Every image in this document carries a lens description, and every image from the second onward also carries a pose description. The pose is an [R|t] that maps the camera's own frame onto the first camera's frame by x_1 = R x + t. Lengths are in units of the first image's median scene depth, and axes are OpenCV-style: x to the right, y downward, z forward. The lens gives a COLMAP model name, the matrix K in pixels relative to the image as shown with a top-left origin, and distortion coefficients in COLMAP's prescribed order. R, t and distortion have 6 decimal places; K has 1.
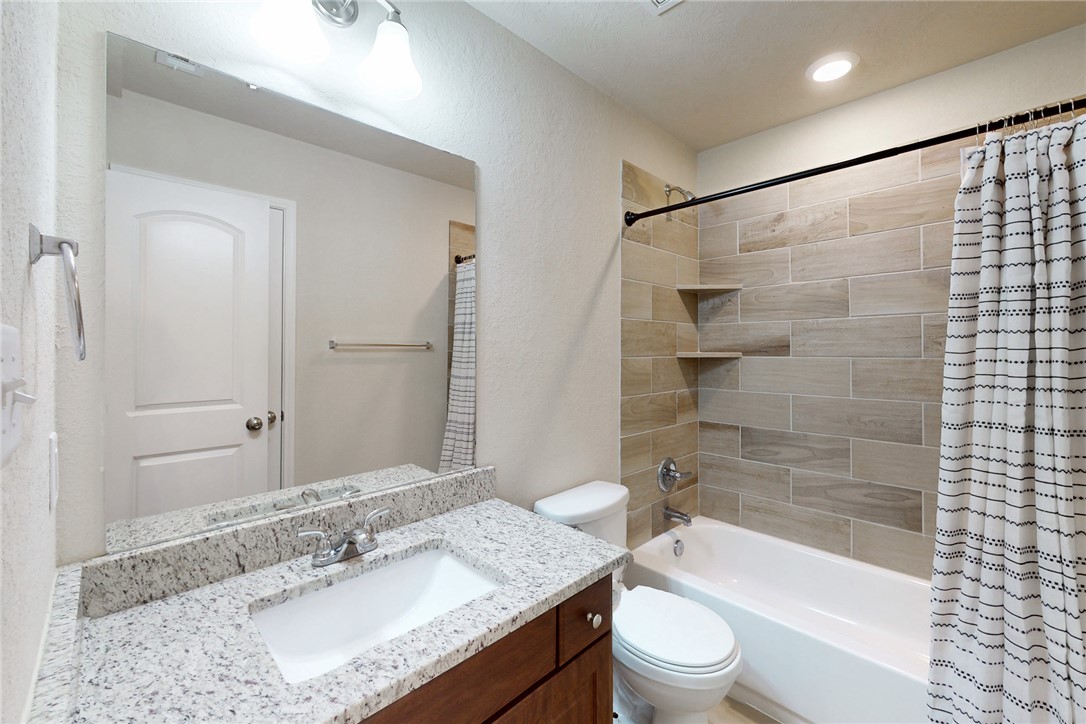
lens RADIAL K [[435.1, 0, 540.2], [0, 435.1, 346.5], [0, 0, 1]] dist [0.000559, -0.000179]
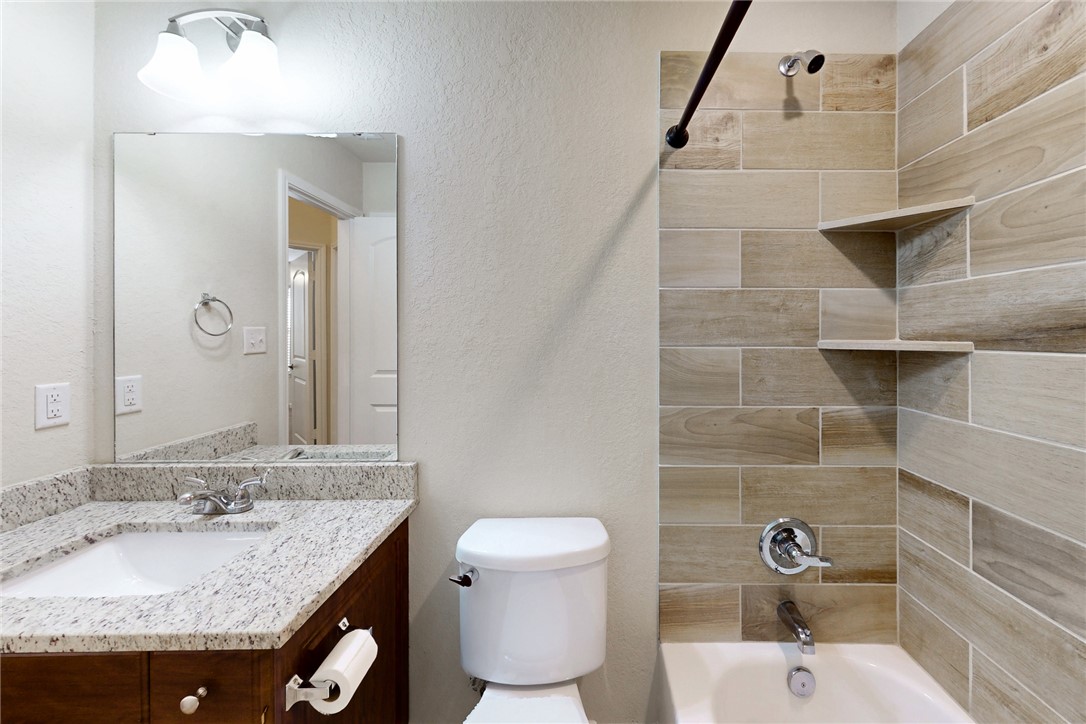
lens RADIAL K [[397.2, 0, 543.1], [0, 397.2, 331.1], [0, 0, 1]] dist [-0.001224, 0.000001]
pose [[0.729073, -0.003062, -0.684430, 0.443015], [0.002111, 0.999995, -0.002225, 0.001982], [0.684433, 0.000178, 0.729076, 0.398489]]
